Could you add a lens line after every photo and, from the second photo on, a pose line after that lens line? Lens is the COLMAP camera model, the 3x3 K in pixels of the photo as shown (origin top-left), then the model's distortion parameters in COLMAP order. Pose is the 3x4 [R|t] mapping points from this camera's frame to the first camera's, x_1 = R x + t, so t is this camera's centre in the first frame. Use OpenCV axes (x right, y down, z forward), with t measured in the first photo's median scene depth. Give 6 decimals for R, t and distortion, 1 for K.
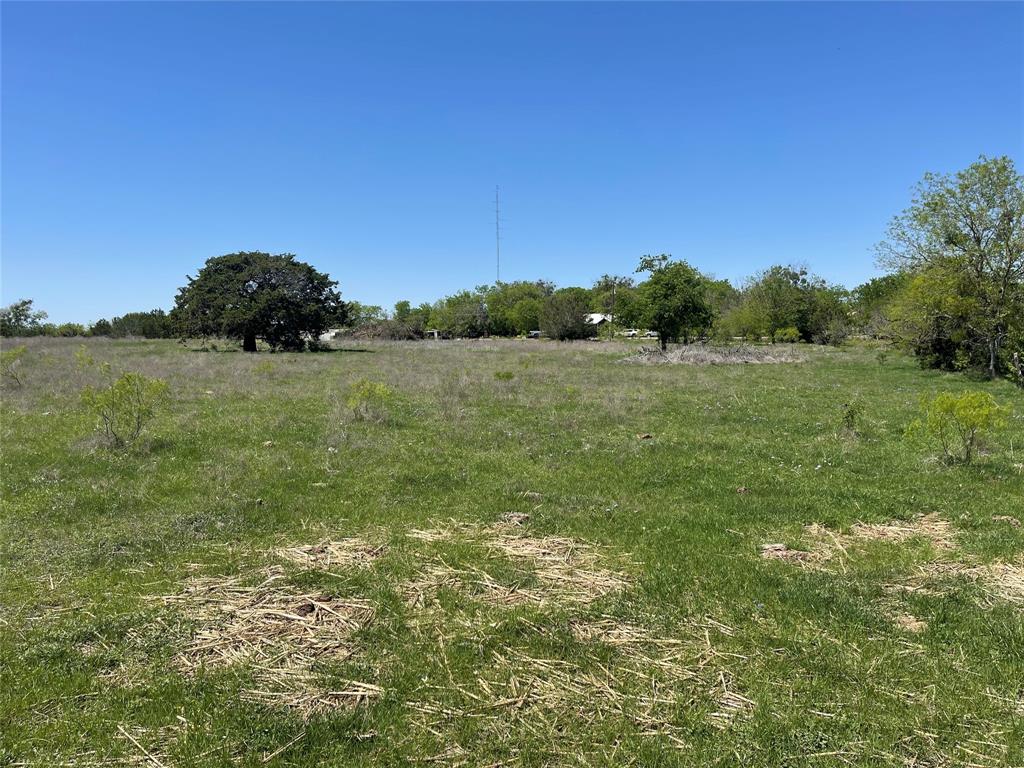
lens RADIAL K [[753.4, 0, 512.0], [0, 753.4, 384.0], [0, 0, 1]] dist [0.069535, -0.103540]
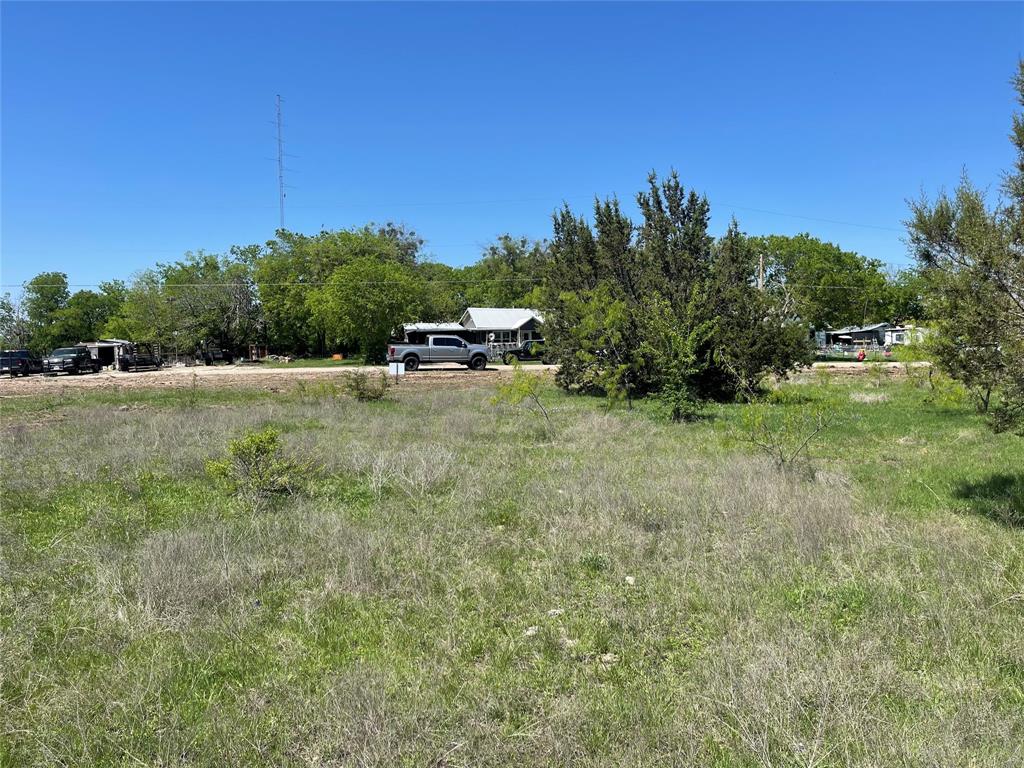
lens RADIAL K [[753.4, 0, 512.0], [0, 753.4, 384.0], [0, 0, 1]] dist [0.069535, -0.103540]
pose [[0.962748, -0.008819, 0.270258, -0.010011], [0.013582, 0.999784, -0.015758, -0.038255], [-0.270060, 0.018841, 0.962659, 0.536445]]
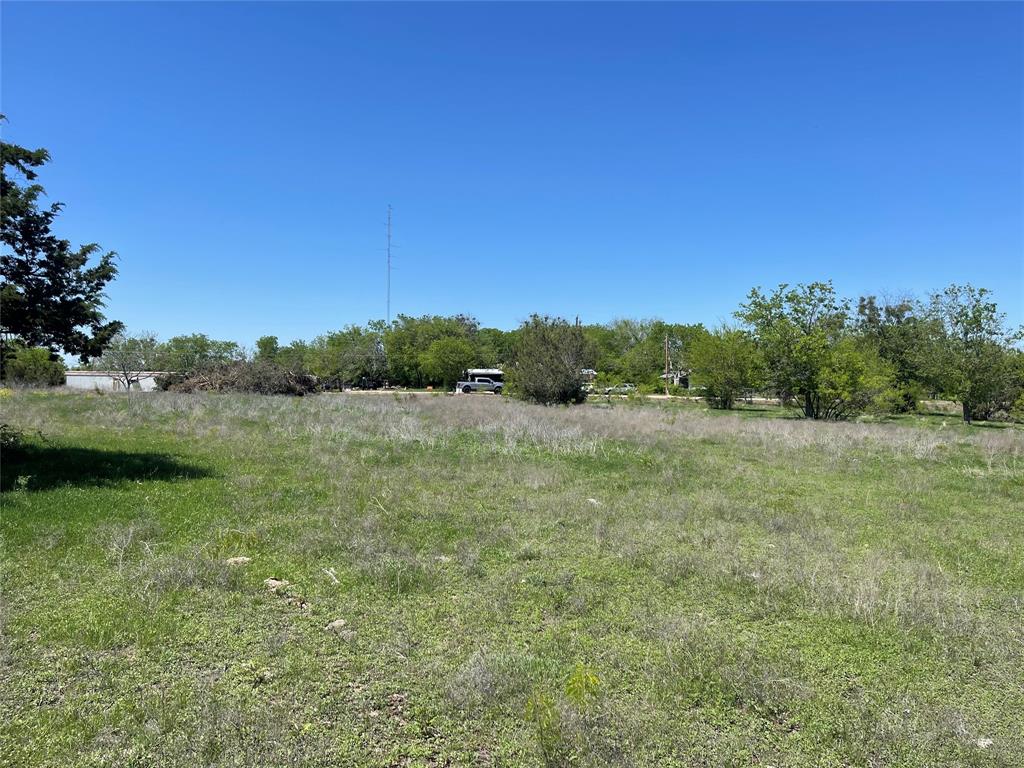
lens RADIAL K [[753.4, 0, 512.0], [0, 753.4, 384.0], [0, 0, 1]] dist [0.069535, -0.103540]
pose [[0.983680, 0.027136, 0.177866, -0.041579], [-0.015521, 0.997674, -0.066371, -0.017607], [-0.179254, 0.062527, 0.981814, 0.234577]]
